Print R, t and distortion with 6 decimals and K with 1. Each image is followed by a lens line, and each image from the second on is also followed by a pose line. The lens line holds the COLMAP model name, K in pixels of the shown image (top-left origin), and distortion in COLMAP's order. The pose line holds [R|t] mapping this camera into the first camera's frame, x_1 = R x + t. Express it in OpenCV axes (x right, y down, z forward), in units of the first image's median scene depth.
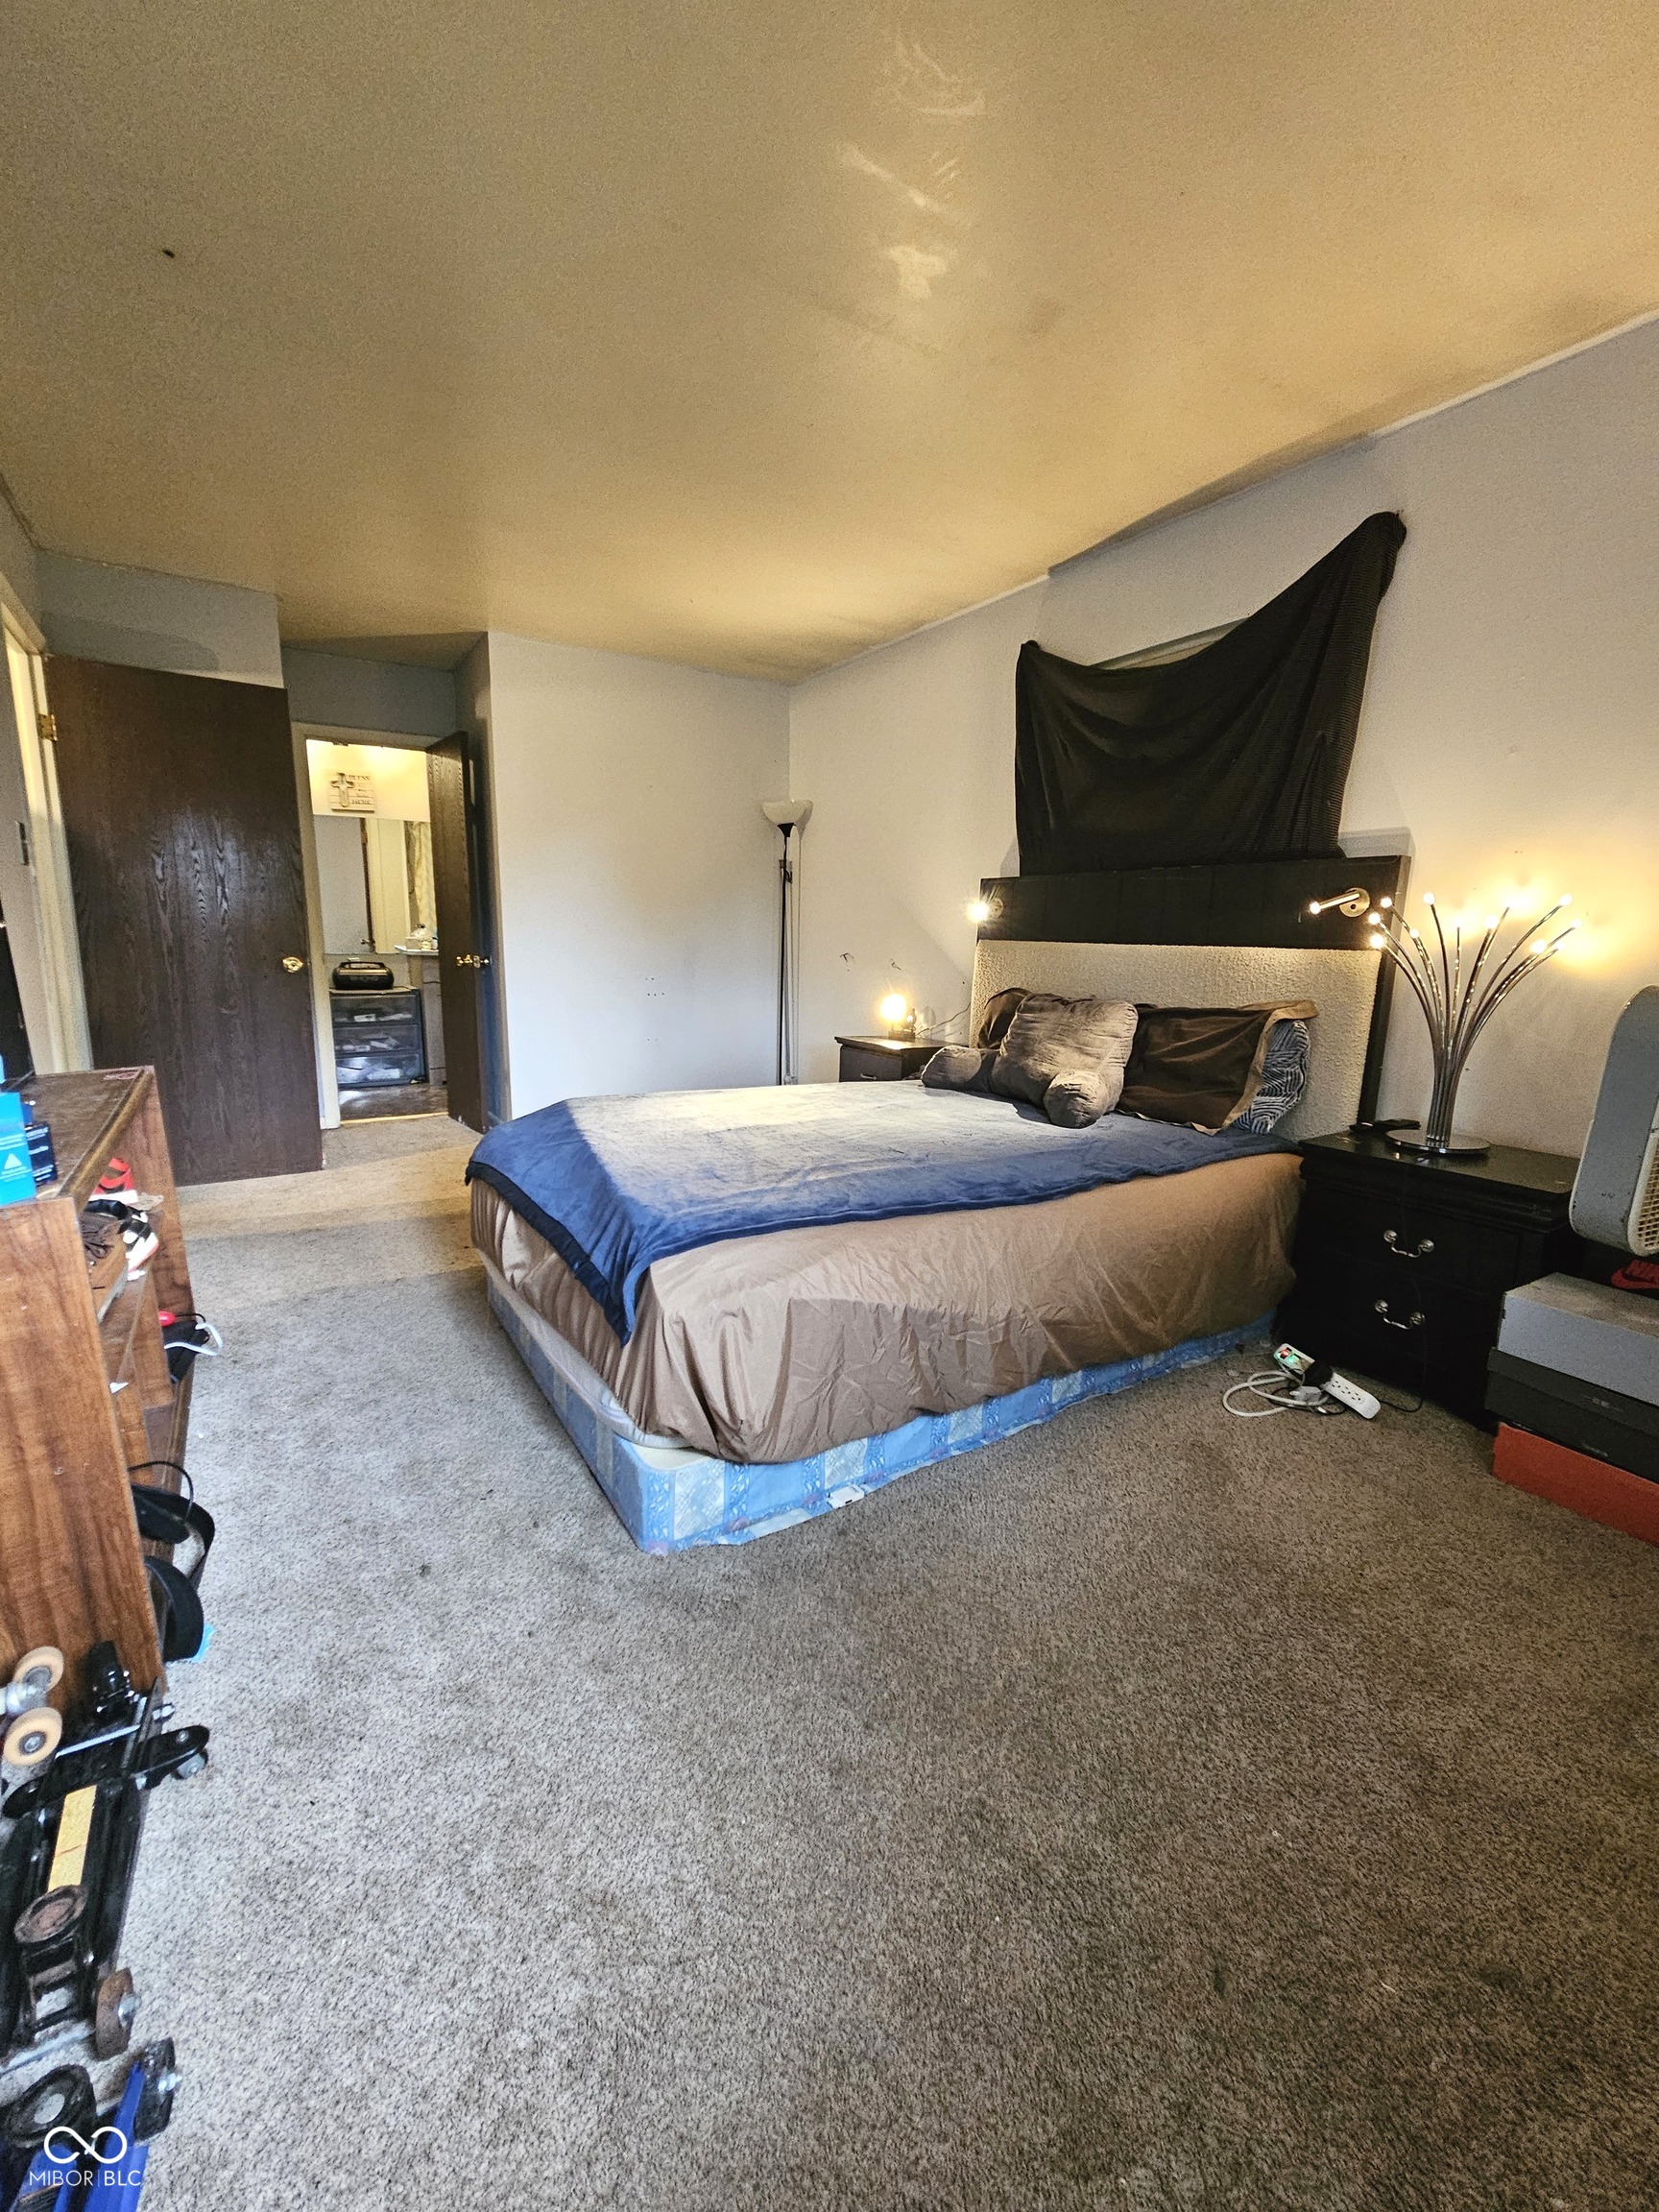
lens RADIAL K [[906.9, 0, 826.8], [0, 906.9, 1092.6], [0, 0, 1]] dist [-0.000692, 0.000180]
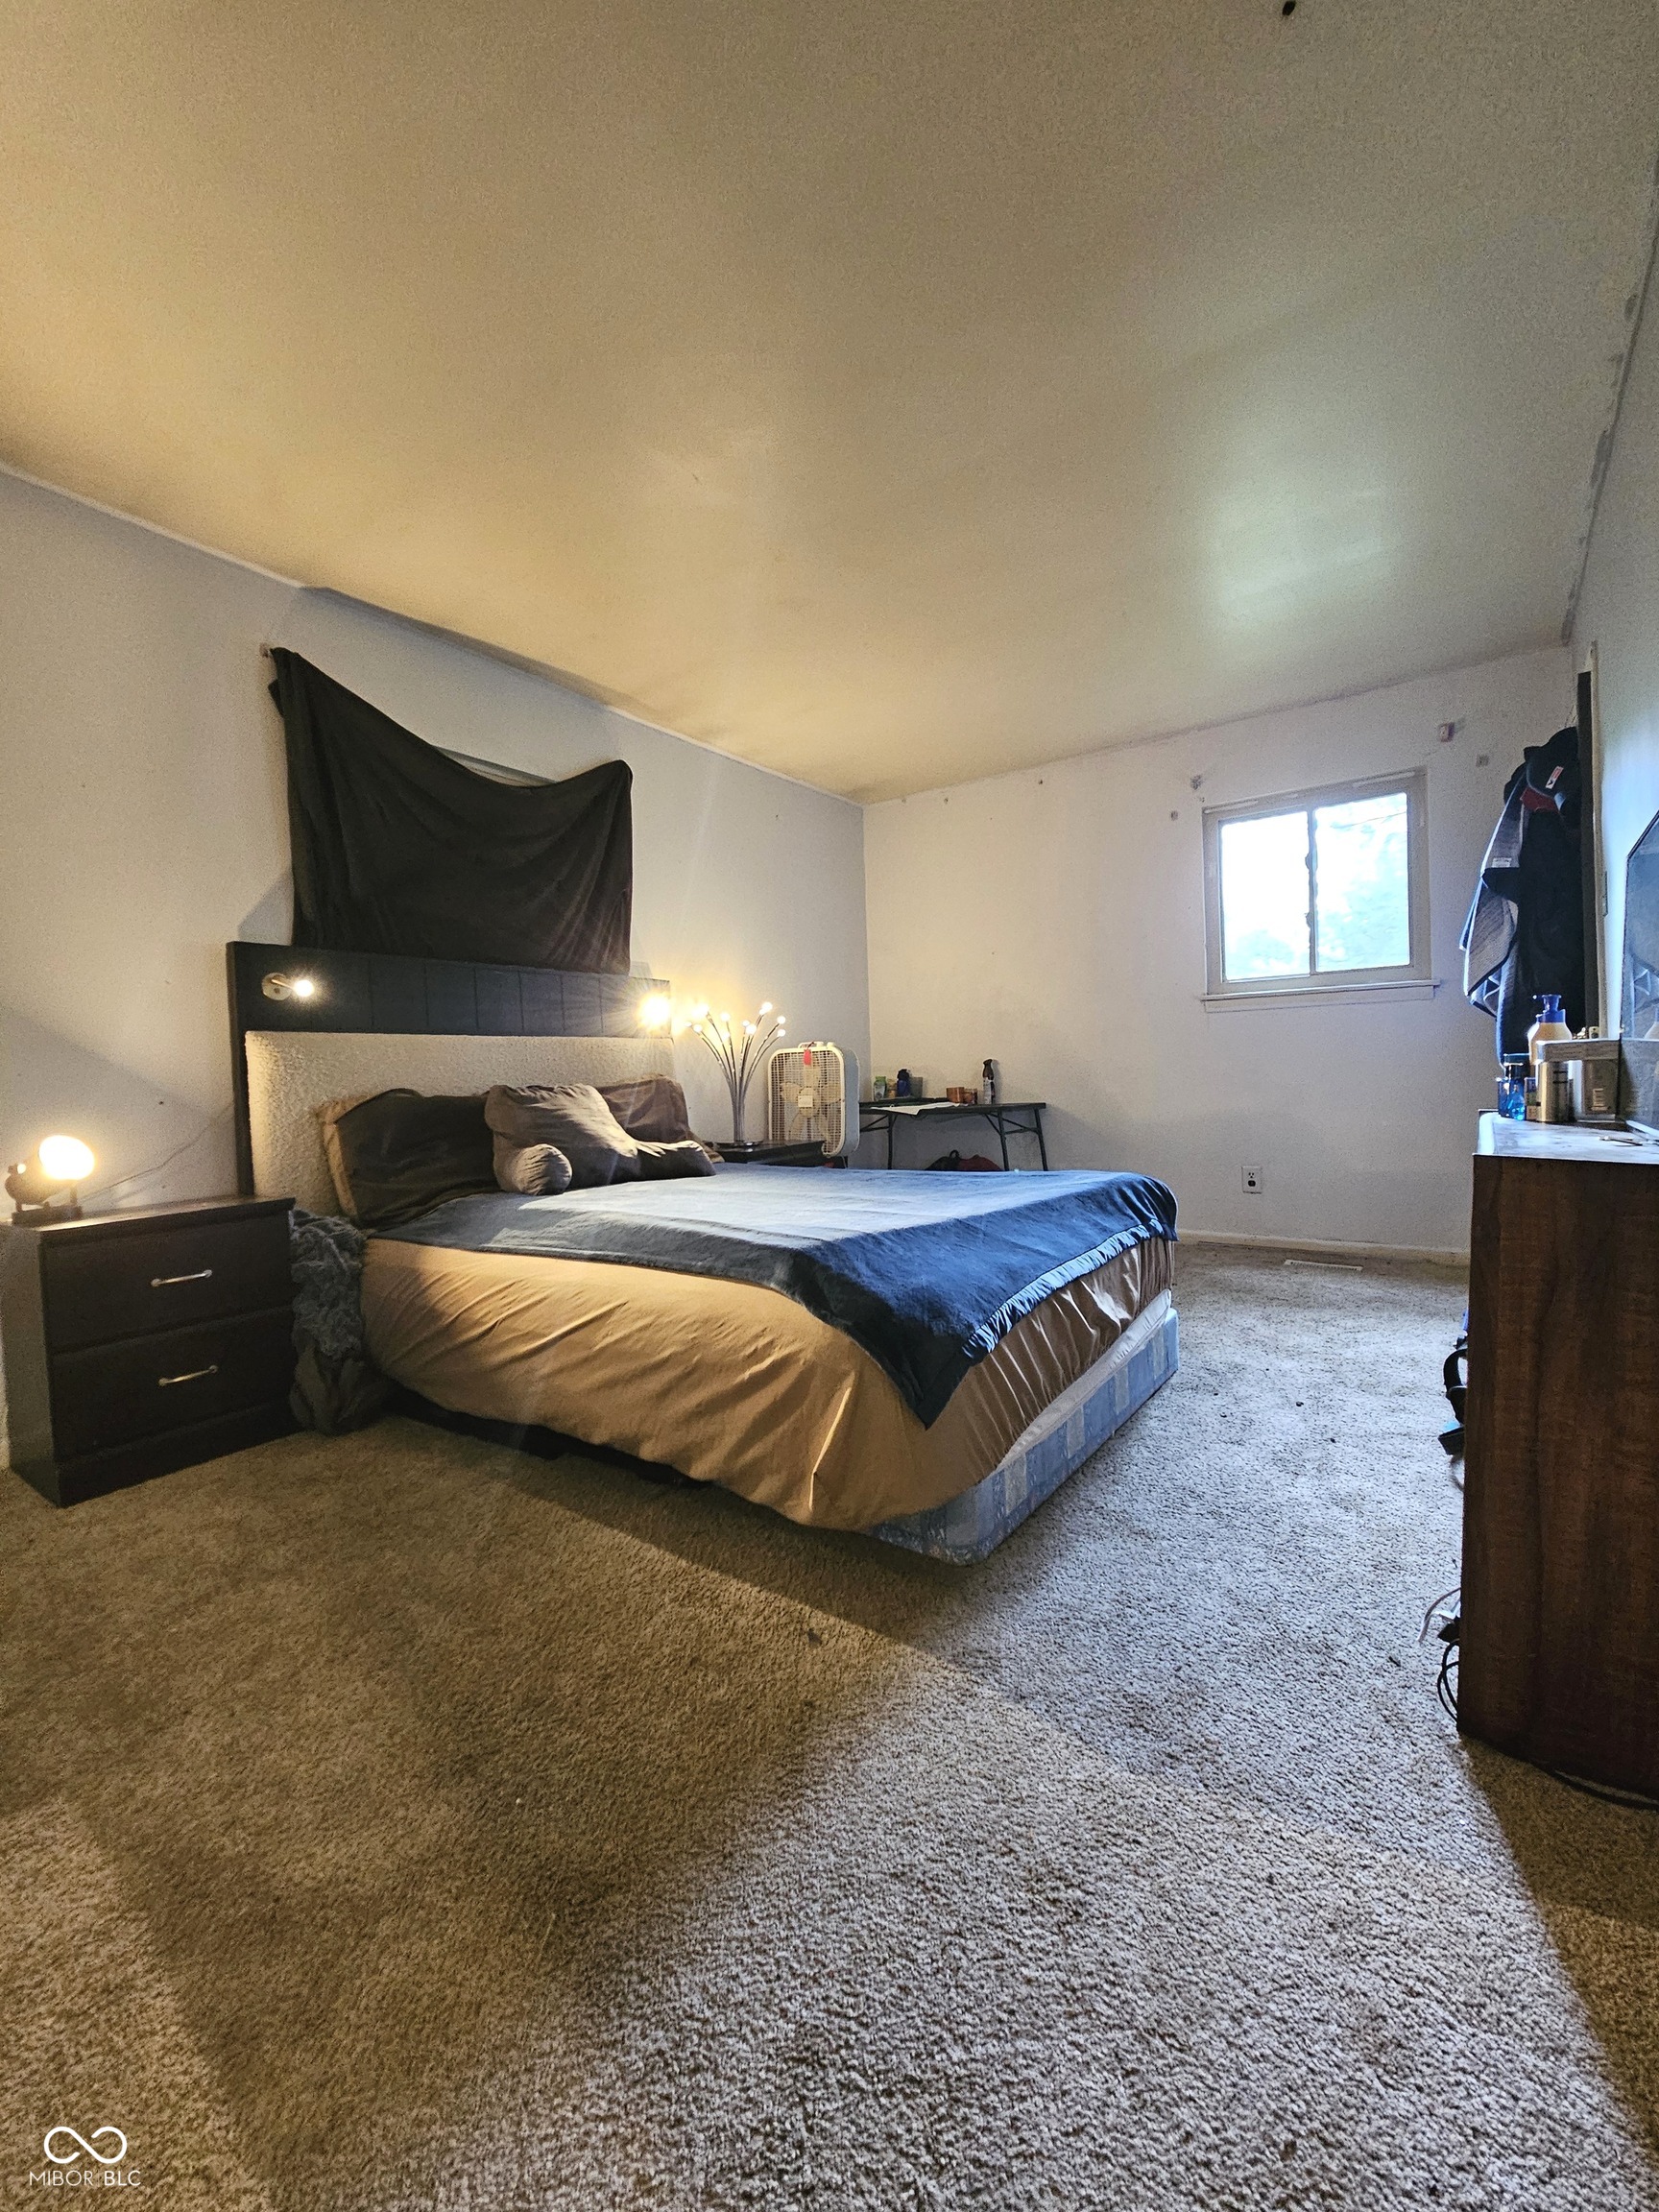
lens RADIAL K [[906.9, 0, 826.8], [0, 906.9, 1092.6], [0, 0, 1]] dist [-0.000692, 0.000180]
pose [[-0.360563, -0.026098, 0.932370, -0.933258], [0.185563, 0.977620, 0.099125, -0.165206], [-0.914090, 0.208754, -0.347651, 1.281989]]
